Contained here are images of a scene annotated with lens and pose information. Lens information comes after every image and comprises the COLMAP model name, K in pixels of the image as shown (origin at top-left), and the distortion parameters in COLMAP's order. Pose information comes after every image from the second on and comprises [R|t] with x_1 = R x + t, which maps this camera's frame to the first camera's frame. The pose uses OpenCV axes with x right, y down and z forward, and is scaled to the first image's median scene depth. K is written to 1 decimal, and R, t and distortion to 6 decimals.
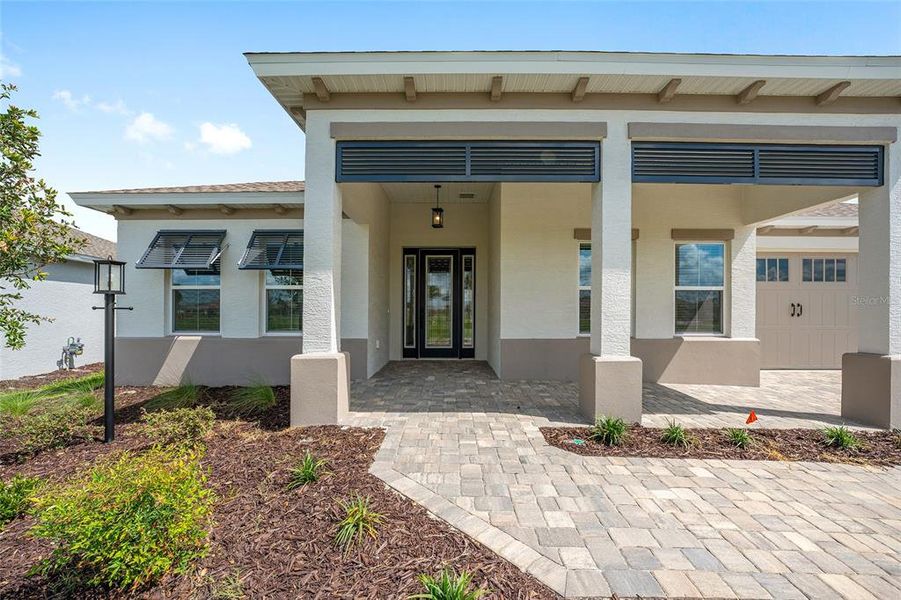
lens RADIAL K [[344.9, 0, 452.4], [0, 344.9, 301.6], [0, 0, 1]] dist [-0.022004, 0.000227]
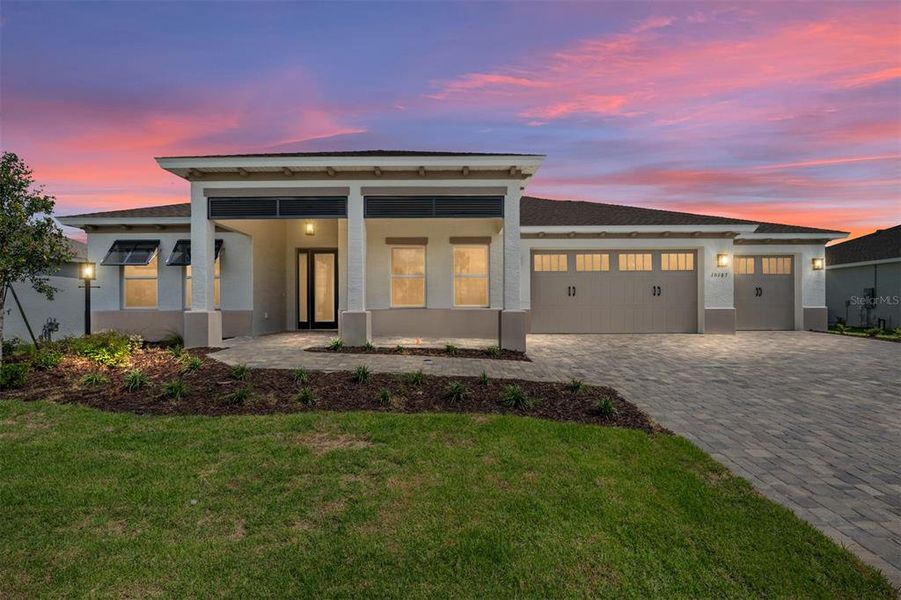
lens RADIAL K [[364.8, 0, 448.4], [0, 364.8, 297.0], [0, 0, 1]] dist [-0.027150, 0.002403]
pose [[0.999656, -0.007551, 0.025101, 0.603513], [0.007520, 0.999971, 0.001321, 0.055547], [-0.025111, -0.001132, 0.999684, -0.656153]]
